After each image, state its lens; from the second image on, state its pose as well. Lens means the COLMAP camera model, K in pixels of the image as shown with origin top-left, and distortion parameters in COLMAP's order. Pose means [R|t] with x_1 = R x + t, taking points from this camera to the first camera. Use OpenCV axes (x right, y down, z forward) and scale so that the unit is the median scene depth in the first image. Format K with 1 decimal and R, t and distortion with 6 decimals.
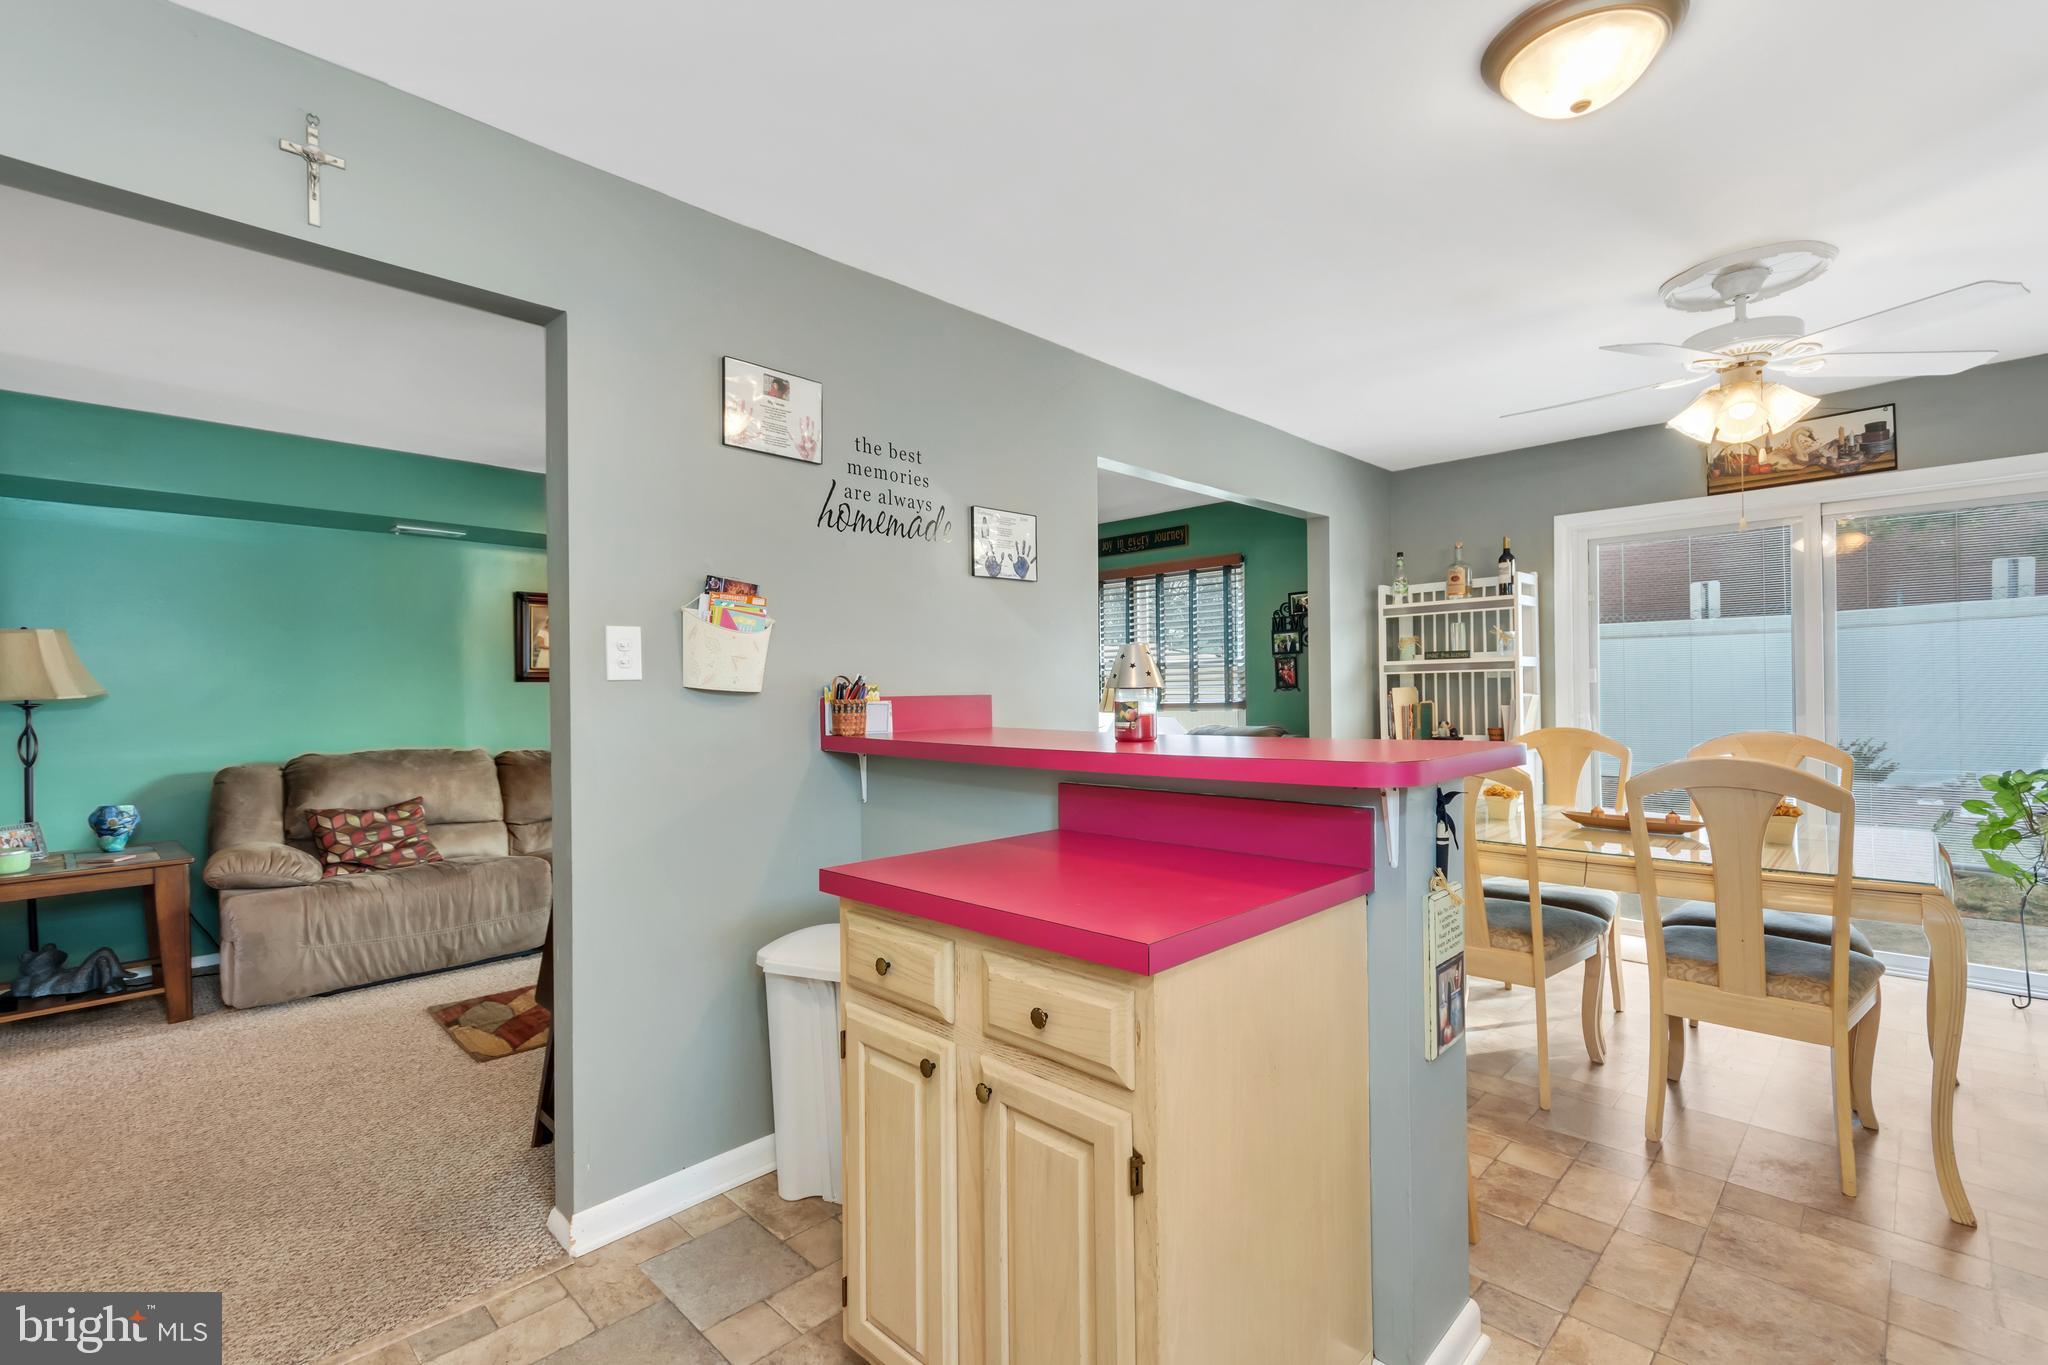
lens RADIAL K [[917.8, 0, 1032.5], [0, 917.8, 690.9], [0, 0, 1]] dist [0.003485, 0.001329]
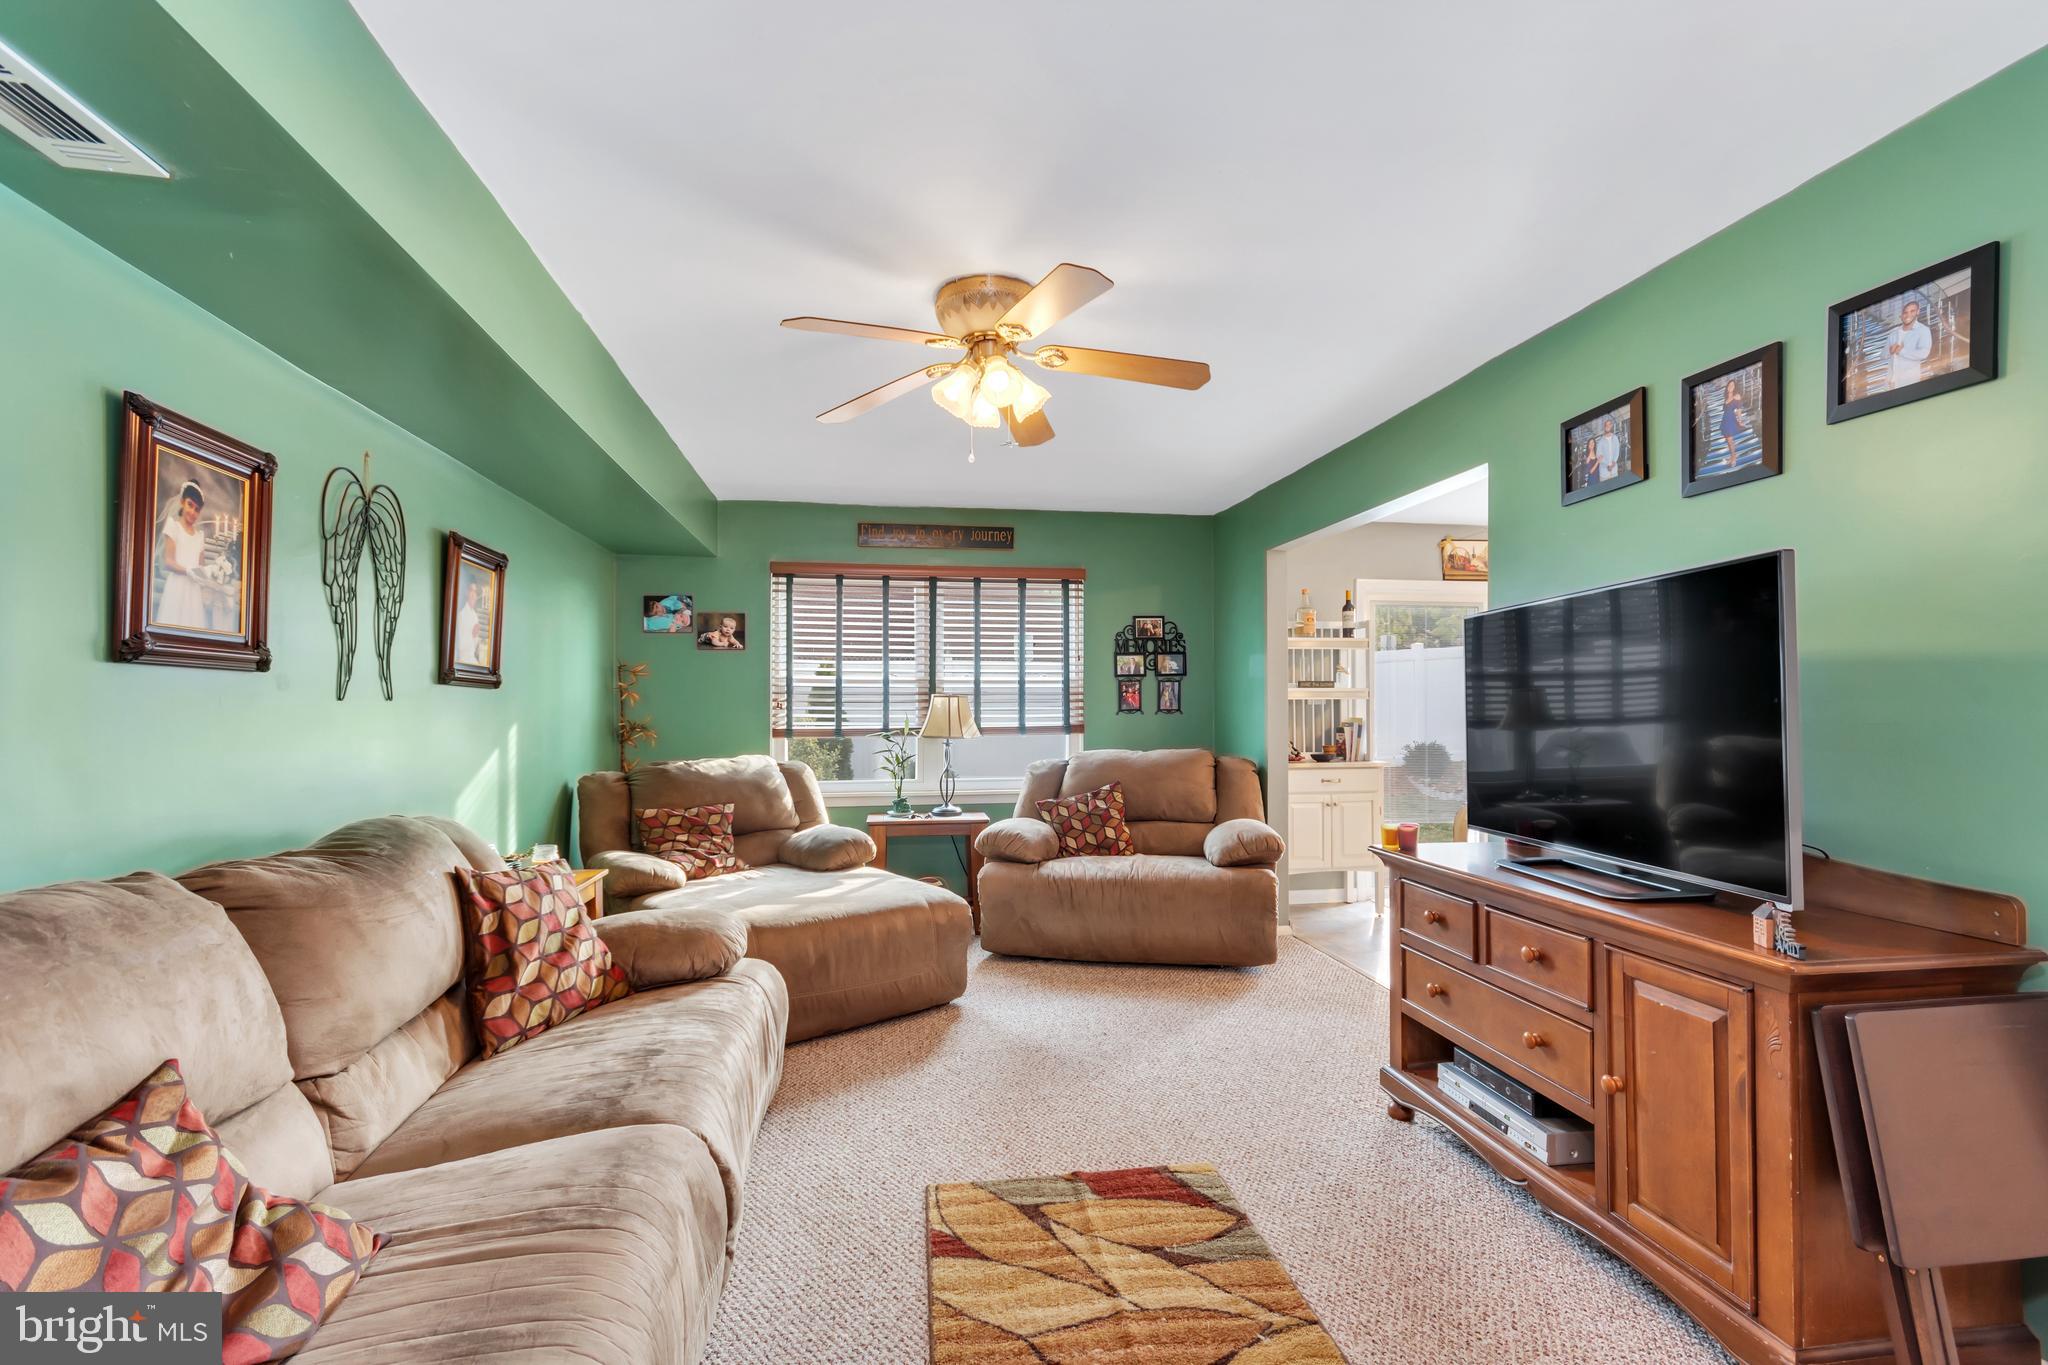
lens RADIAL K [[917.8, 0, 1032.5], [0, 917.8, 690.9], [0, 0, 1]] dist [0.003485, 0.001329]
pose [[0.593557, 0.031087, 0.804191, -0.807583], [-0.006106, 0.999399, -0.034127, 0.013311], [-0.804769, 0.015346, 0.593390, 0.681854]]
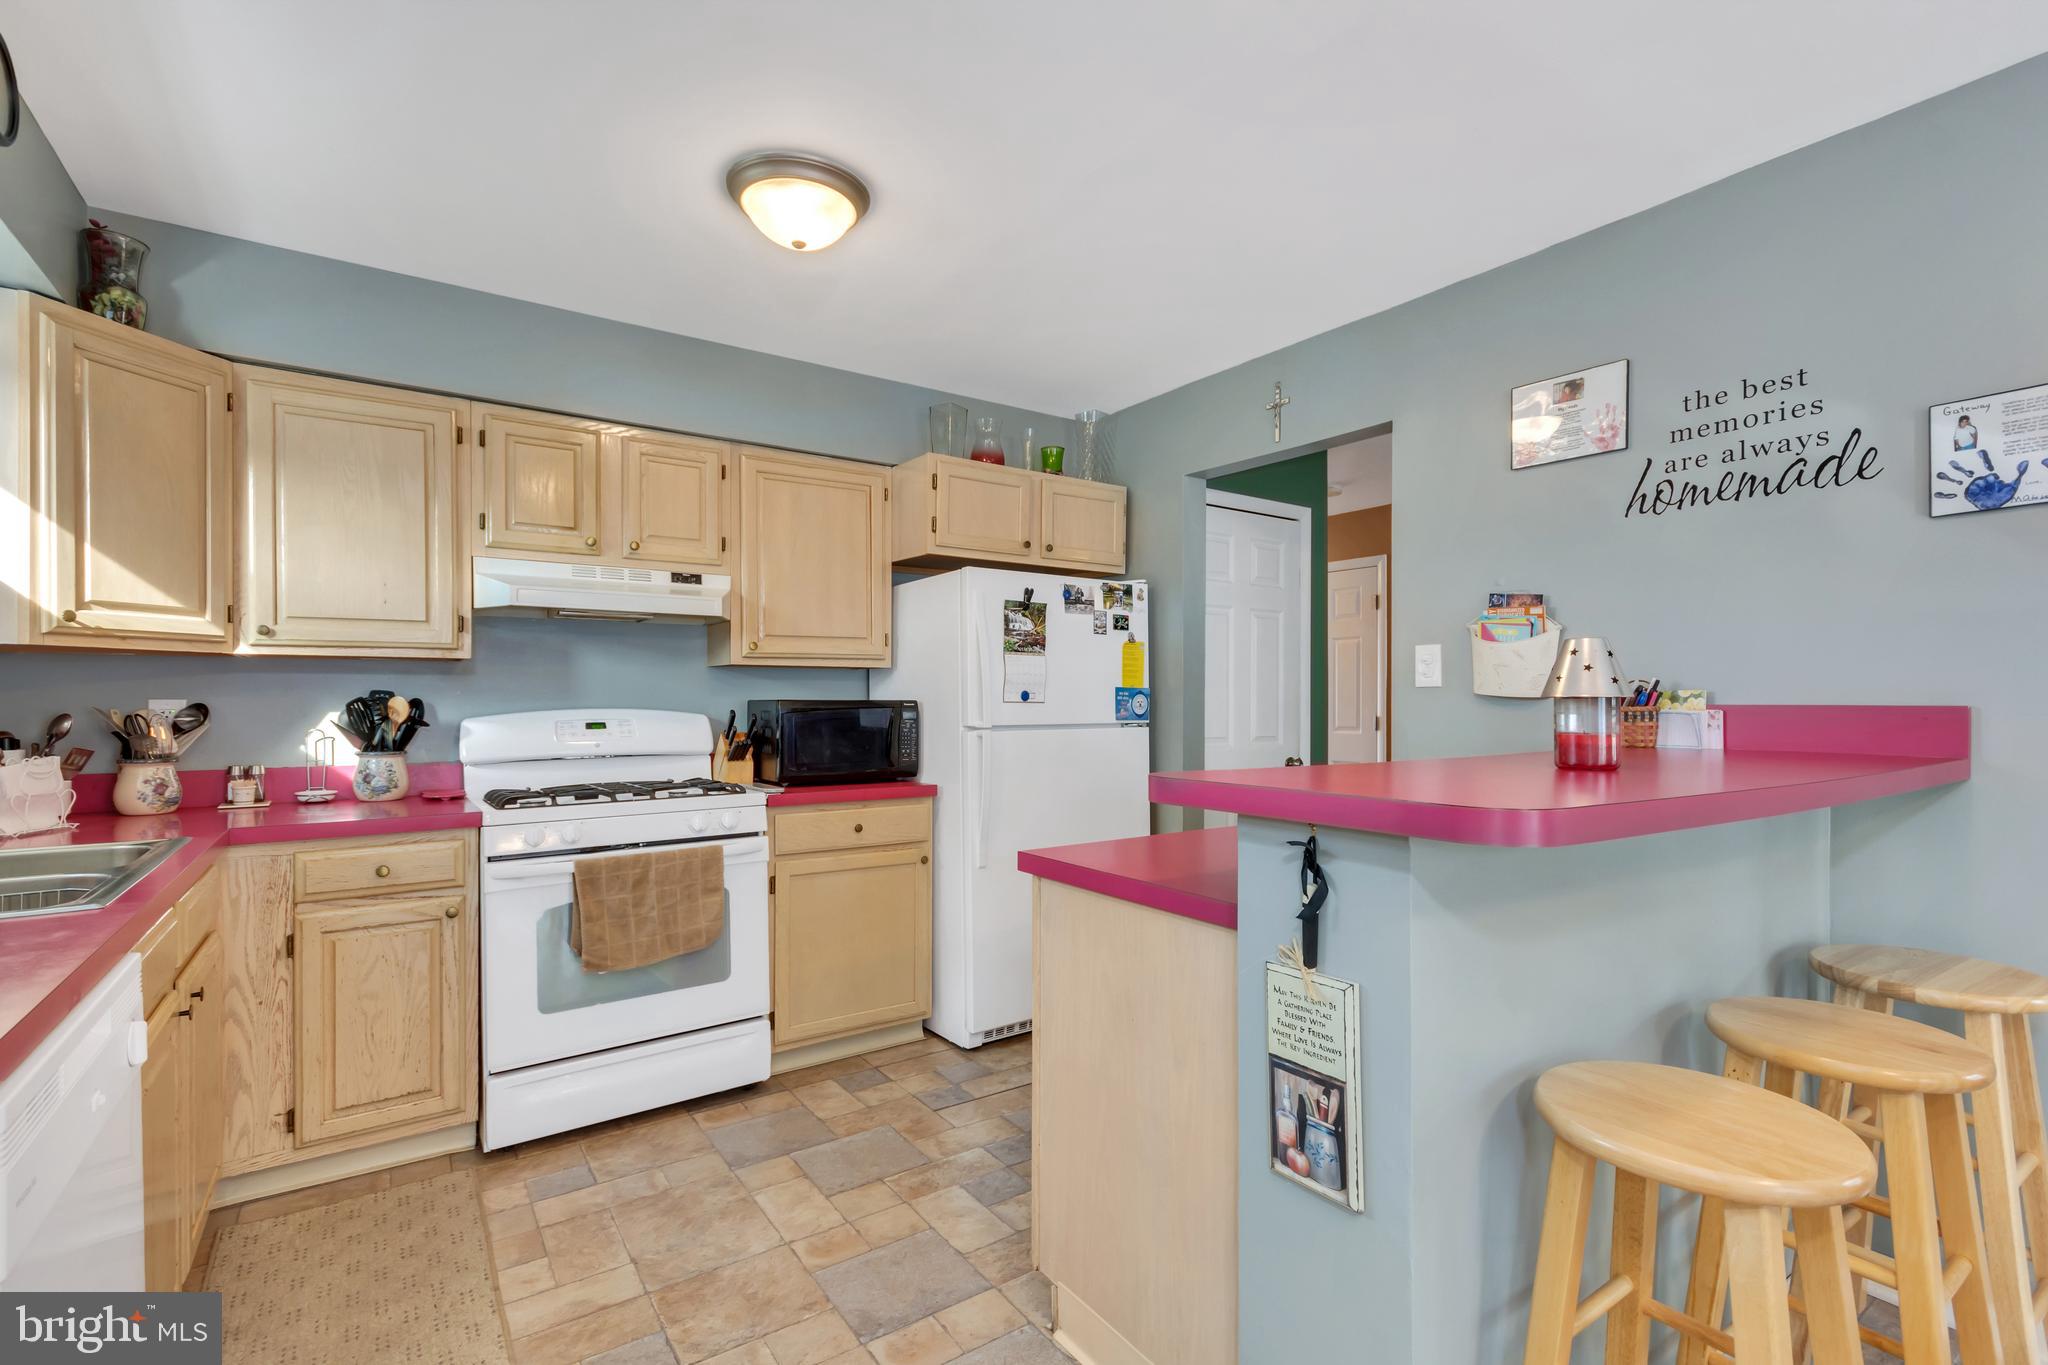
lens RADIAL K [[934.5, 0, 1030.7], [0, 934.5, 697.6], [0, 0, 1]] dist [0.007217, -0.000085]
pose [[-0.186732, 0.013030, -0.982324, 0.482346], [0.000529, 0.999913, 0.013163, -0.007288], [0.982411, 0.001938, -0.186723, 0.359232]]
